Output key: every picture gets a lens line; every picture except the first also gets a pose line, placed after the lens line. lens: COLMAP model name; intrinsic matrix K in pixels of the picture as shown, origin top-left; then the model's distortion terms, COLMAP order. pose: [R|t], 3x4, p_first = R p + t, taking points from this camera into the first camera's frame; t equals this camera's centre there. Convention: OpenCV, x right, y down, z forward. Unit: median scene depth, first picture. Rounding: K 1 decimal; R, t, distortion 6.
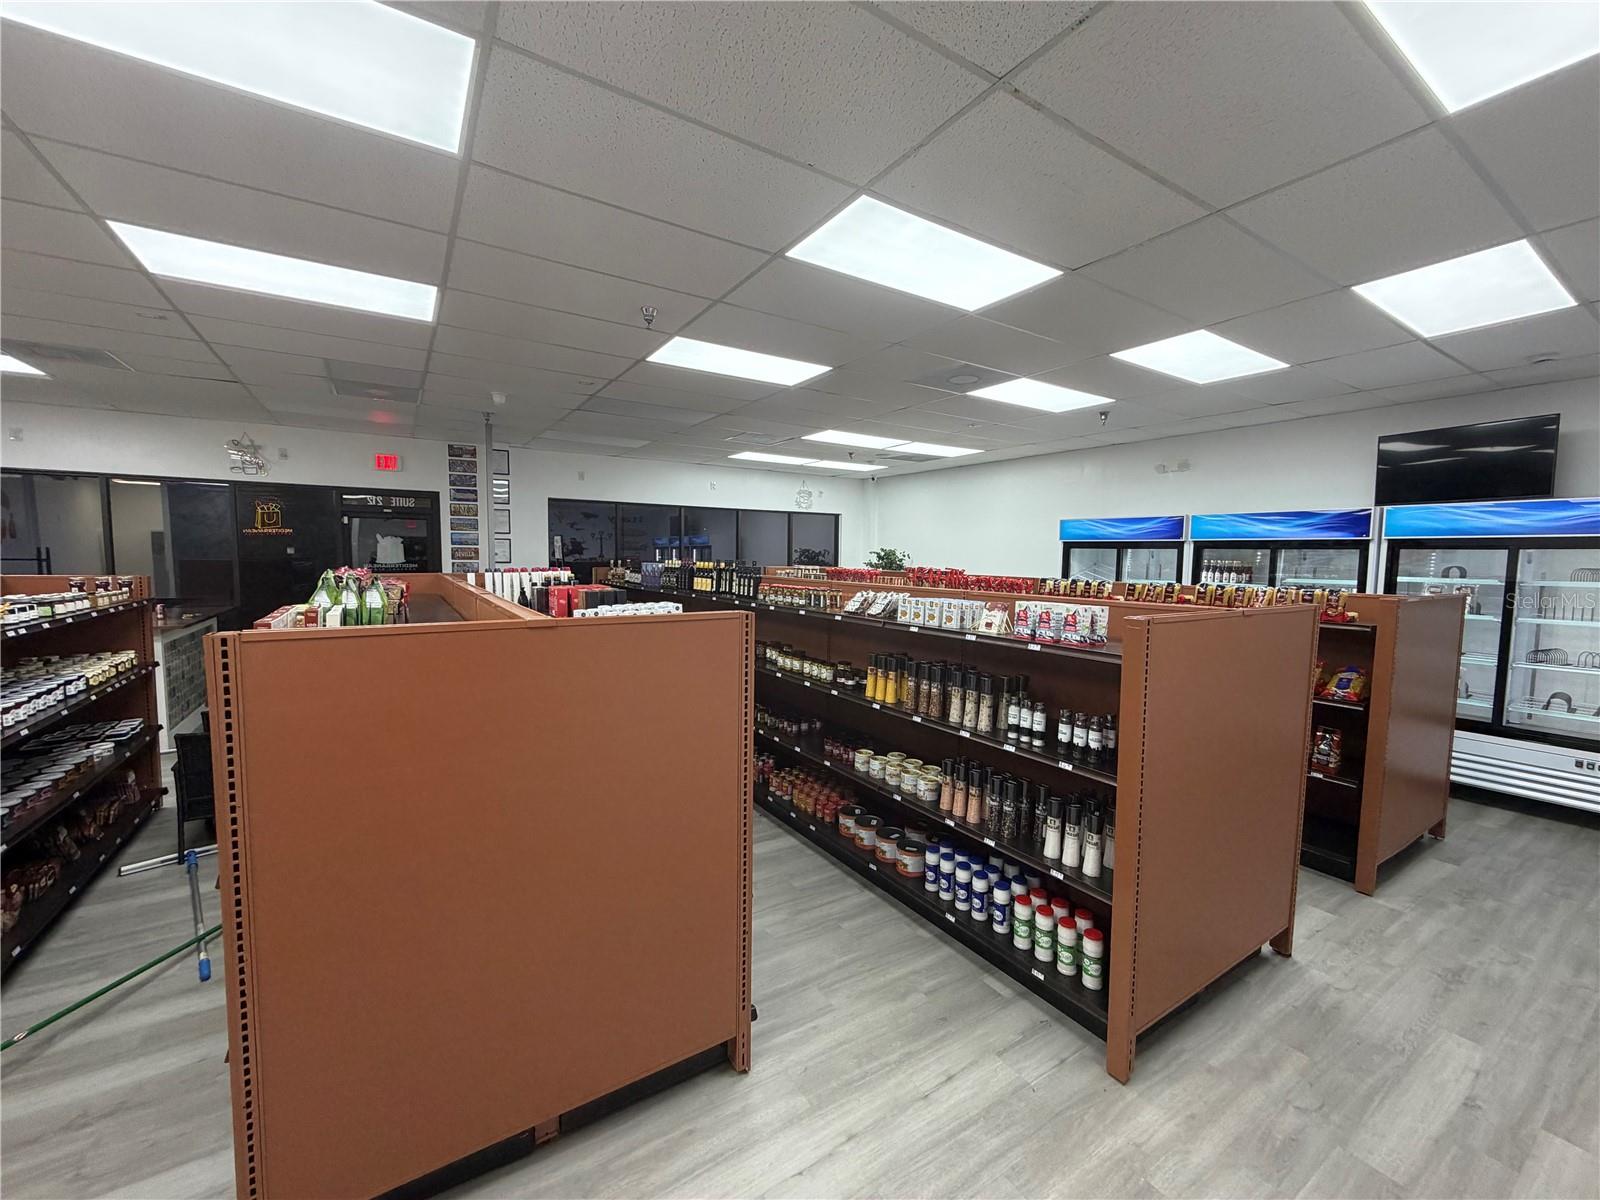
lens RADIAL K [[644.1, 0, 800.0], [0, 644.1, 600.0], [0, 0, 1]] dist [-0.015466, 0.006869]
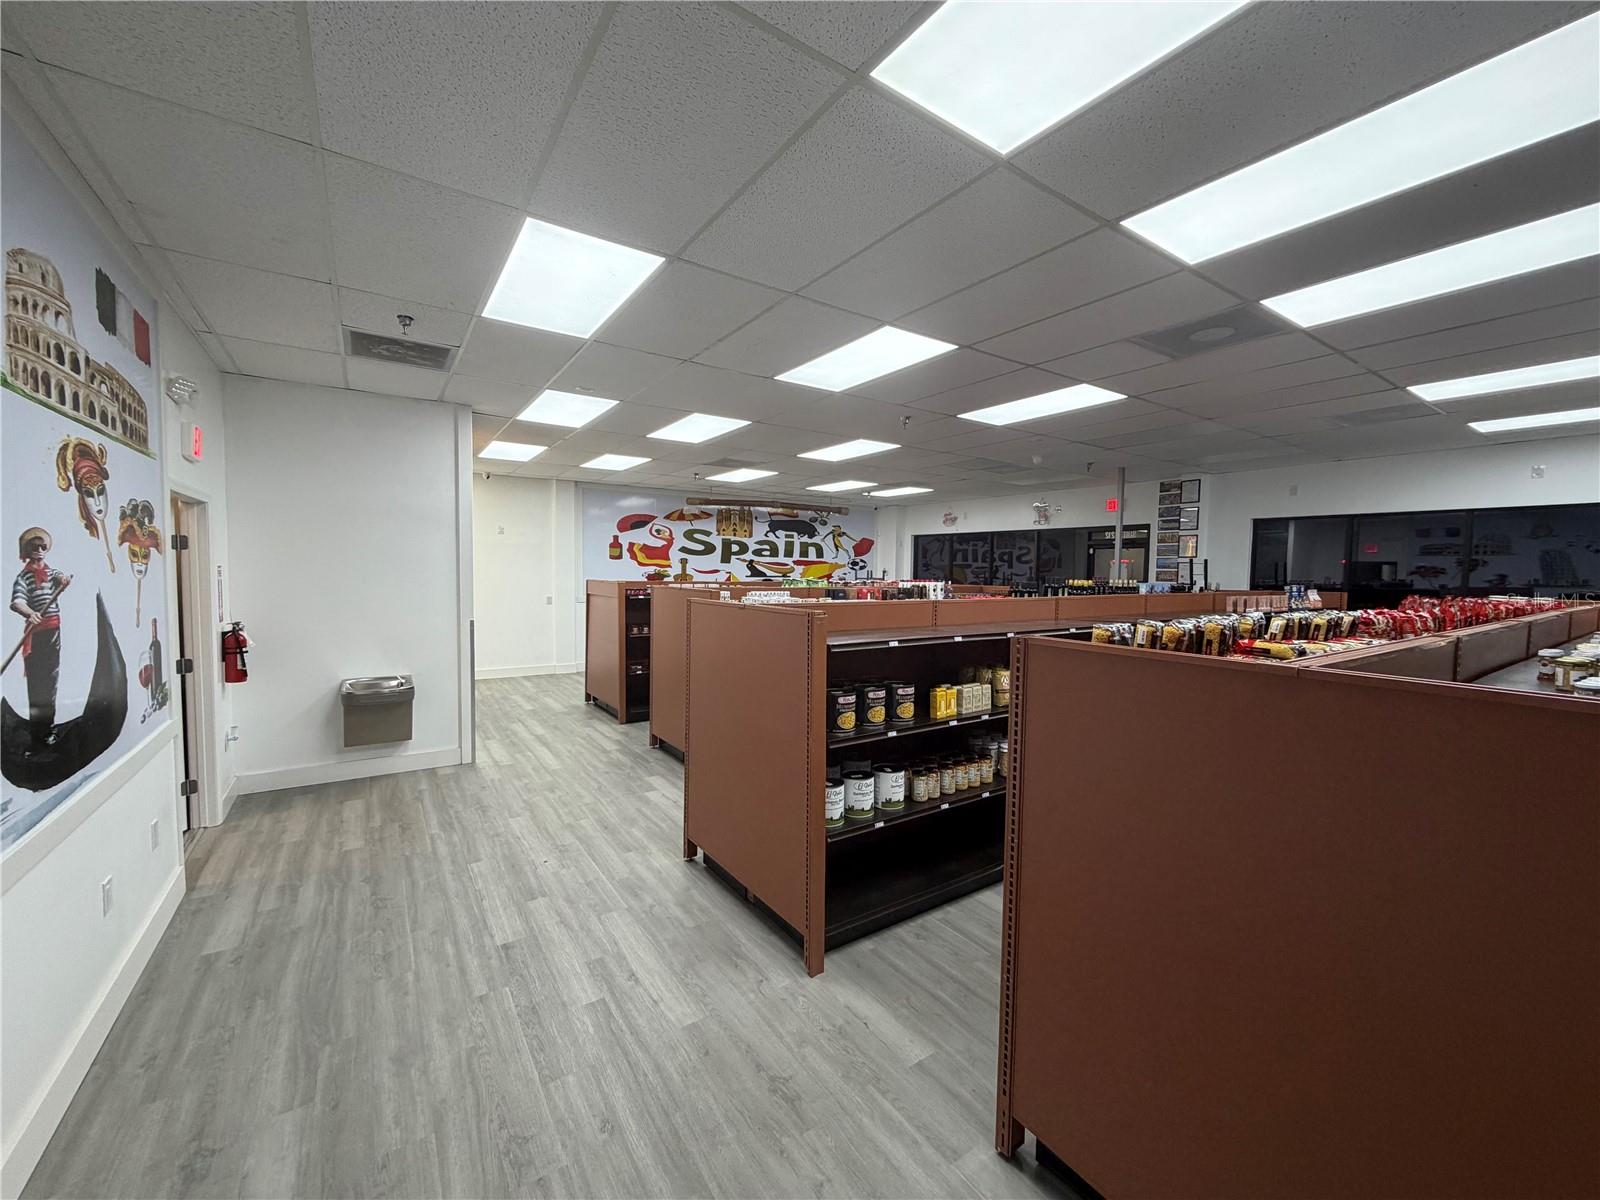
lens RADIAL K [[644.1, 0, 800.0], [0, 644.1, 600.0], [0, 0, 1]] dist [-0.015466, 0.006869]
pose [[0.023493, 0.034453, -0.999130, 1.739854], [-0.084539, 0.995895, 0.032353, -0.030408], [0.996143, 0.083705, 0.026309, 0.929206]]
